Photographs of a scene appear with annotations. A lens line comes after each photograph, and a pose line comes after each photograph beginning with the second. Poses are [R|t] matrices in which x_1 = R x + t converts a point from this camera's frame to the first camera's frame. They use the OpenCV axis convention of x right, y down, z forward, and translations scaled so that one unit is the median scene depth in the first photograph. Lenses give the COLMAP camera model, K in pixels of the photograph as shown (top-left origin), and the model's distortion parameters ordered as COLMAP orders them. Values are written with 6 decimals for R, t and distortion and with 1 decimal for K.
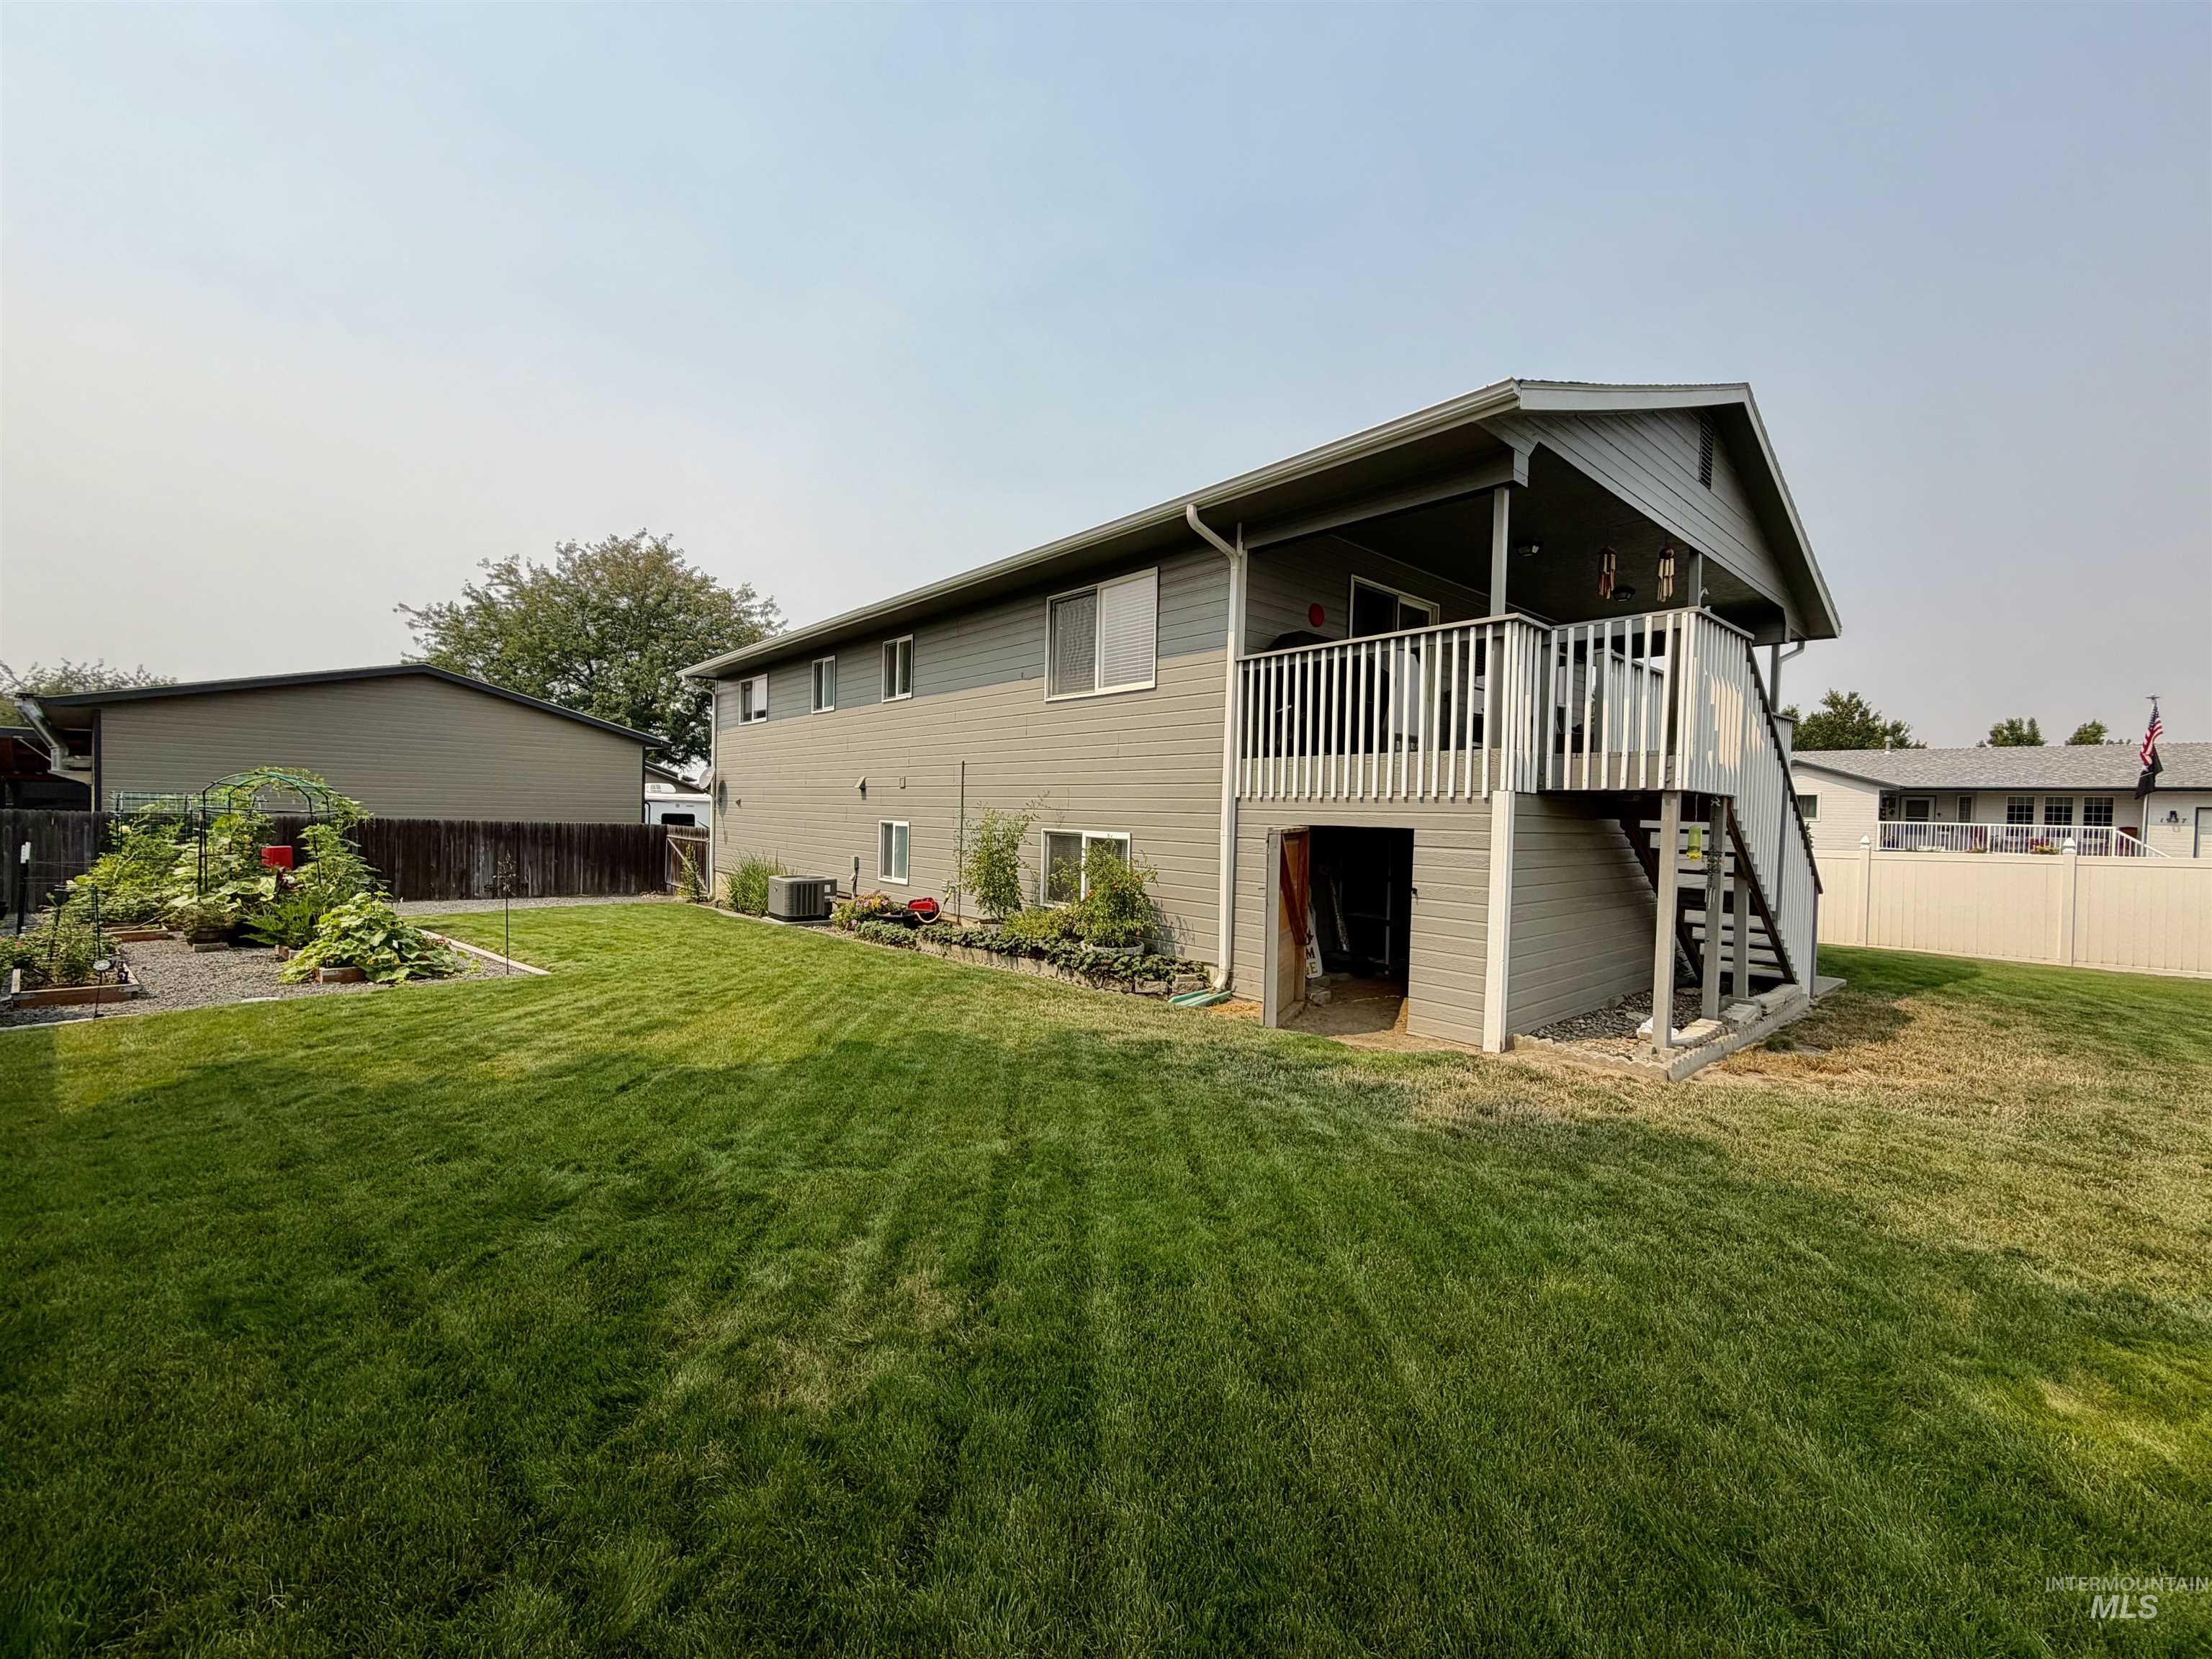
lens RADIAL K [[884.4, 0, 1097.6], [0, 884.4, 827.5], [0, 0, 1]] dist [0.000220, 0.000576]
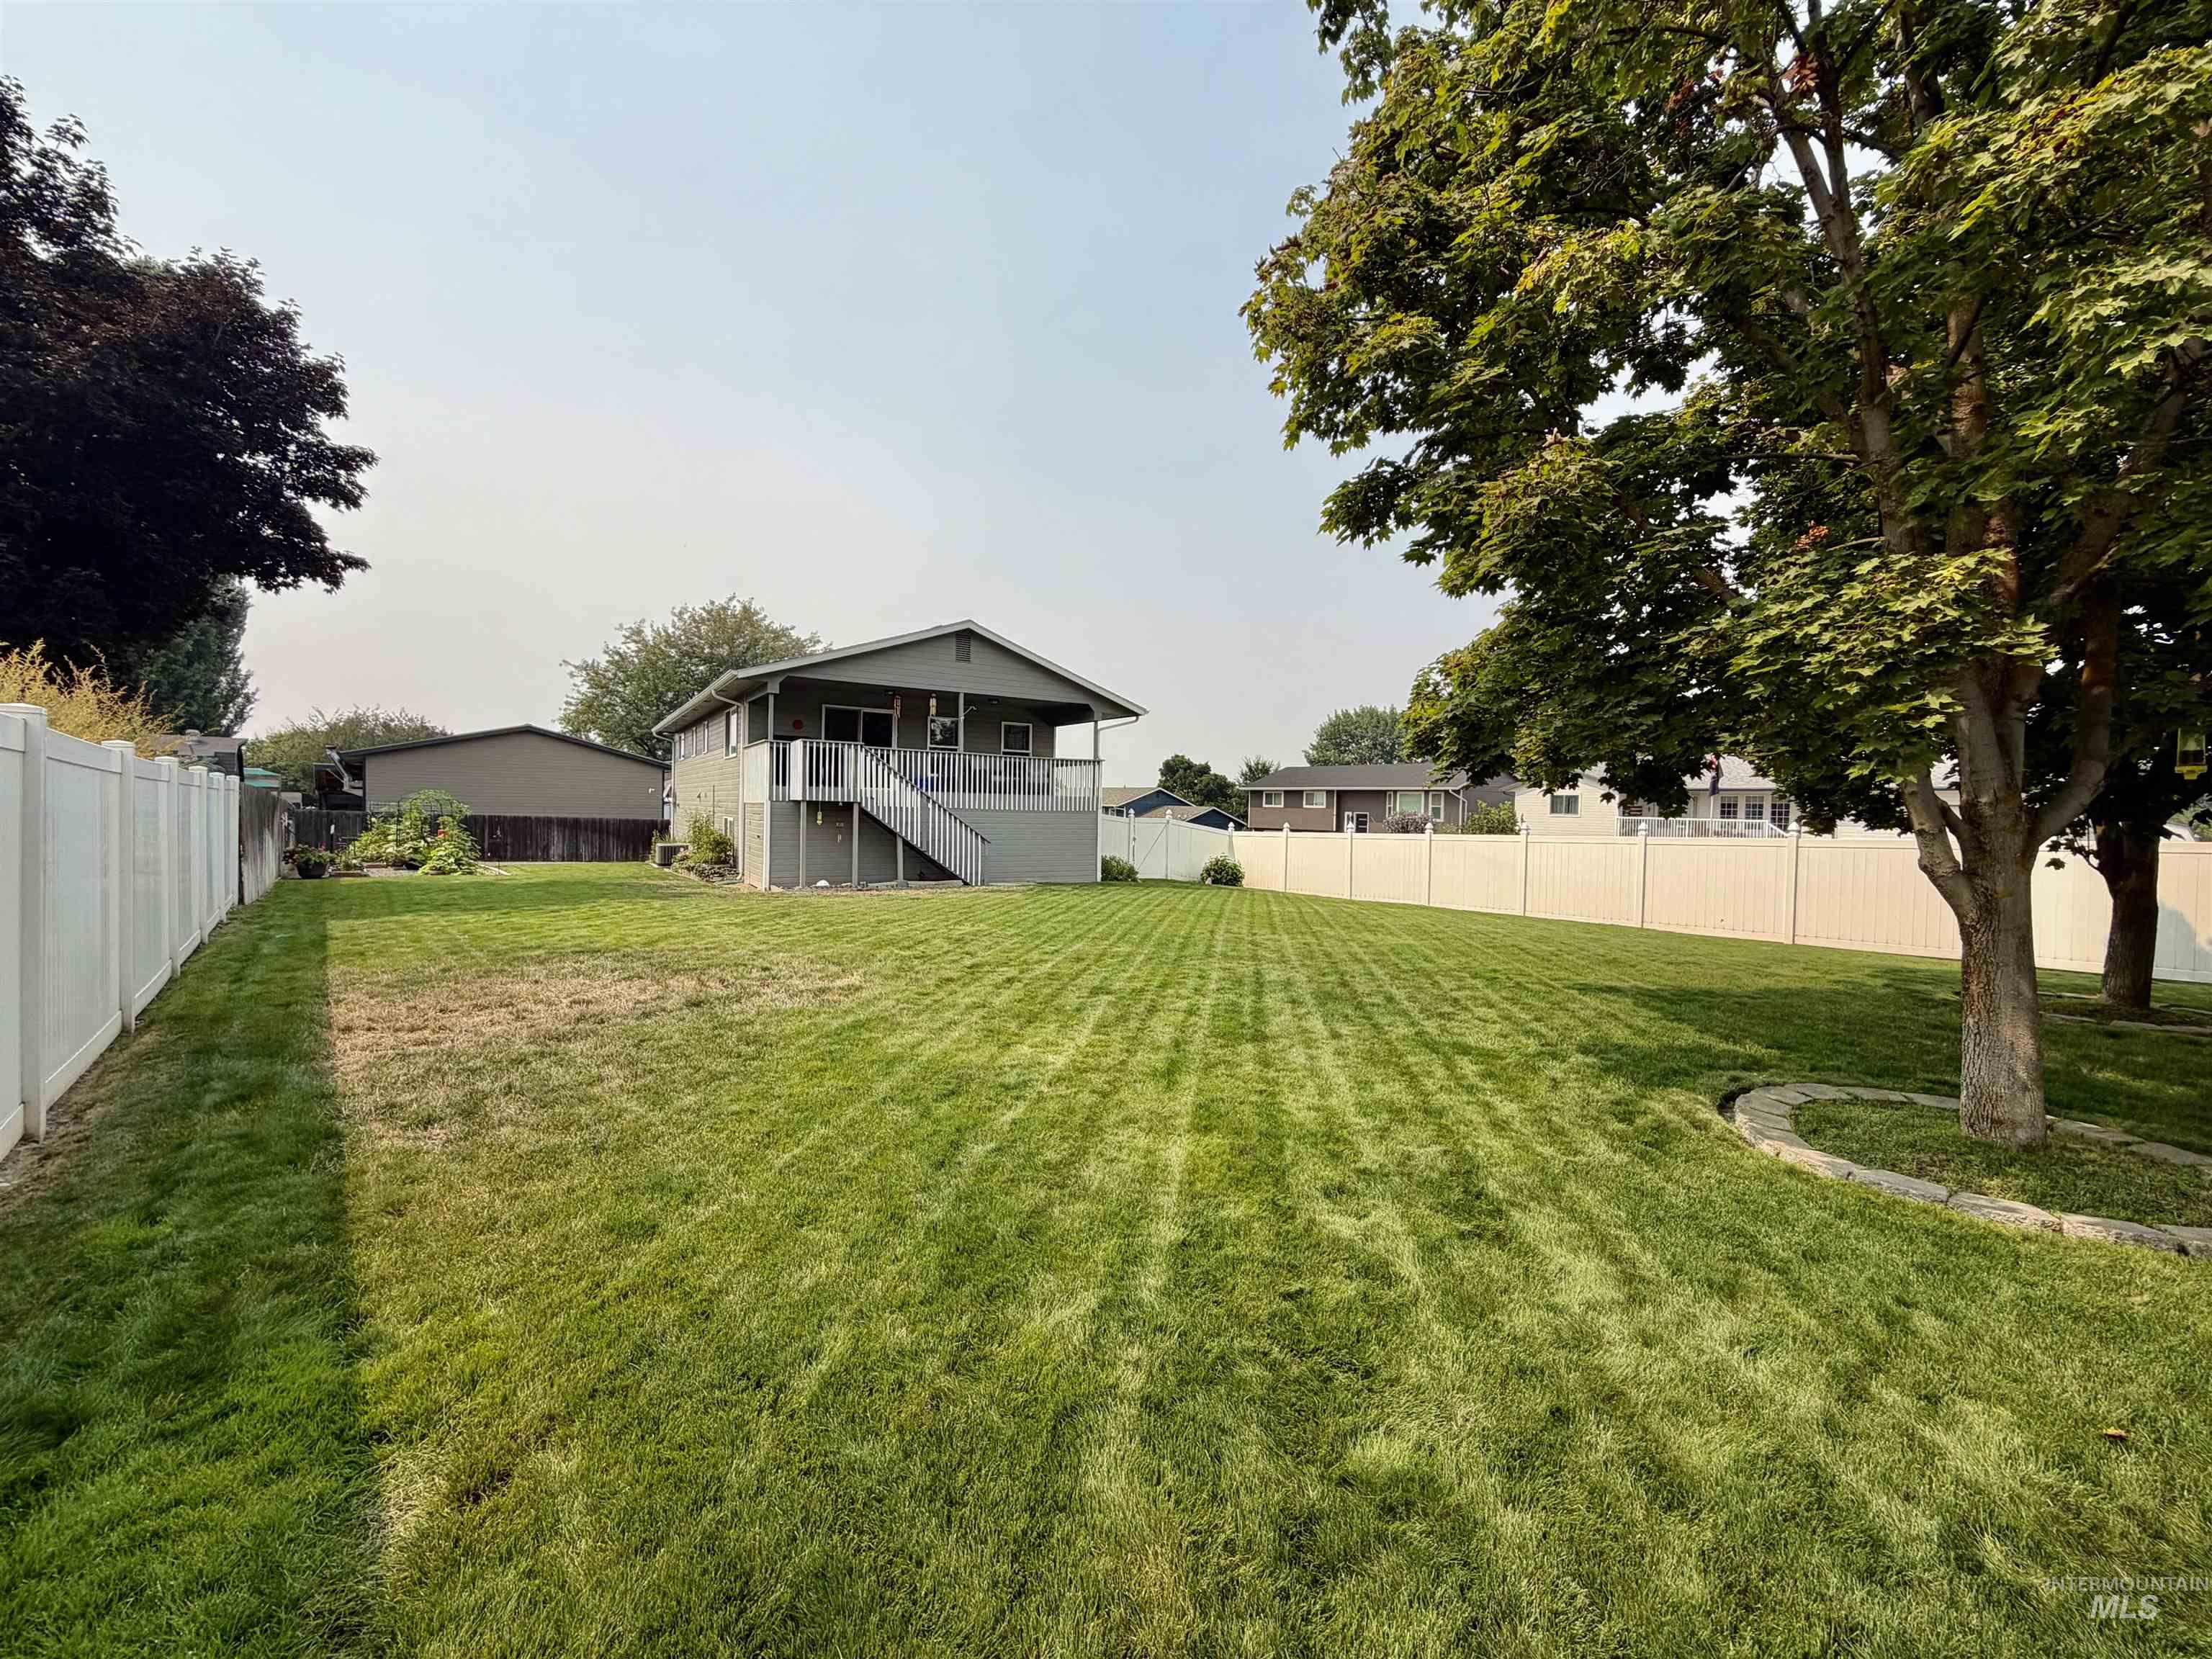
lens RADIAL K [[884.4, 0, 1097.6], [0, 884.4, 827.5], [0, 0, 1]] dist [0.000220, 0.000576]
pose [[0.986217, -0.000079, -0.165458, 0.611538], [-0.000309, 0.999997, -0.002319, 0.017033], [0.165457, 0.002338, 0.986214, -0.507226]]
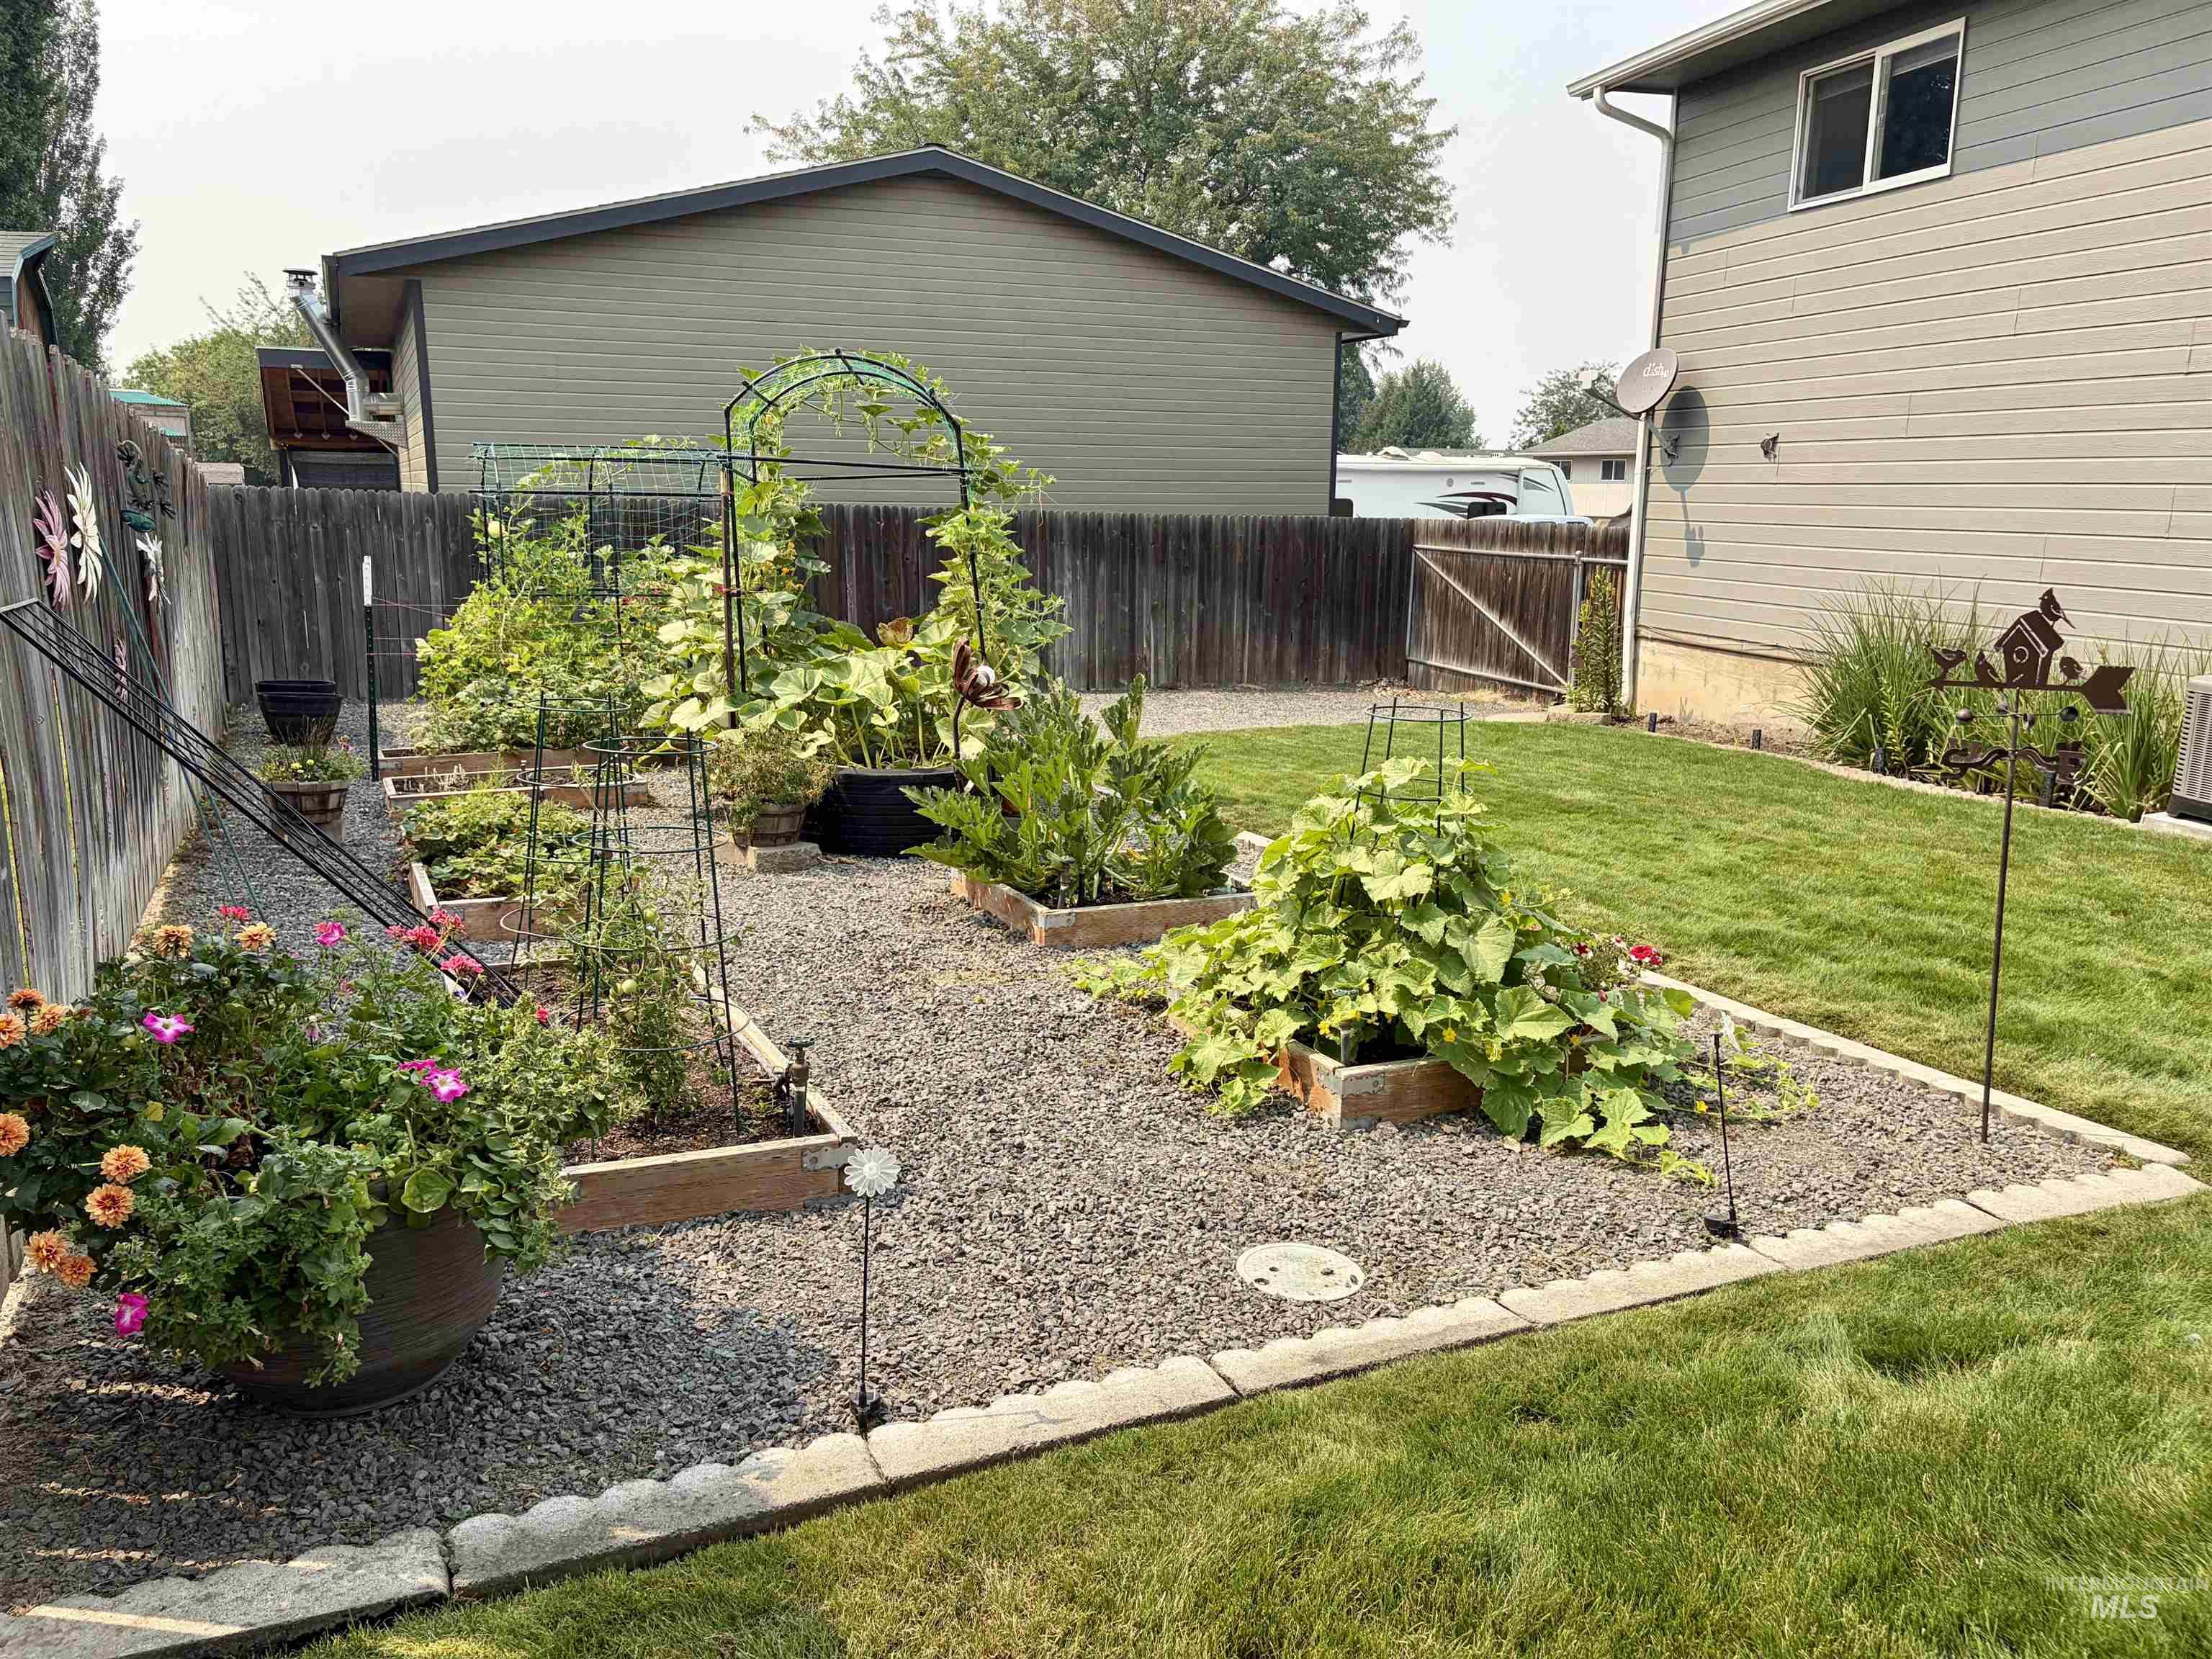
lens RADIAL K [[1652.4, 0, 1099.3], [0, 1652.4, 821.9], [0, 0, 1]] dist [0.057926, -0.070154]
pose [[0.907408, 0.070437, -0.414307, -0.324199], [0.001479, 0.985313, 0.170754, 0.004057], [0.420249, -0.155556, 0.893976, 0.244085]]
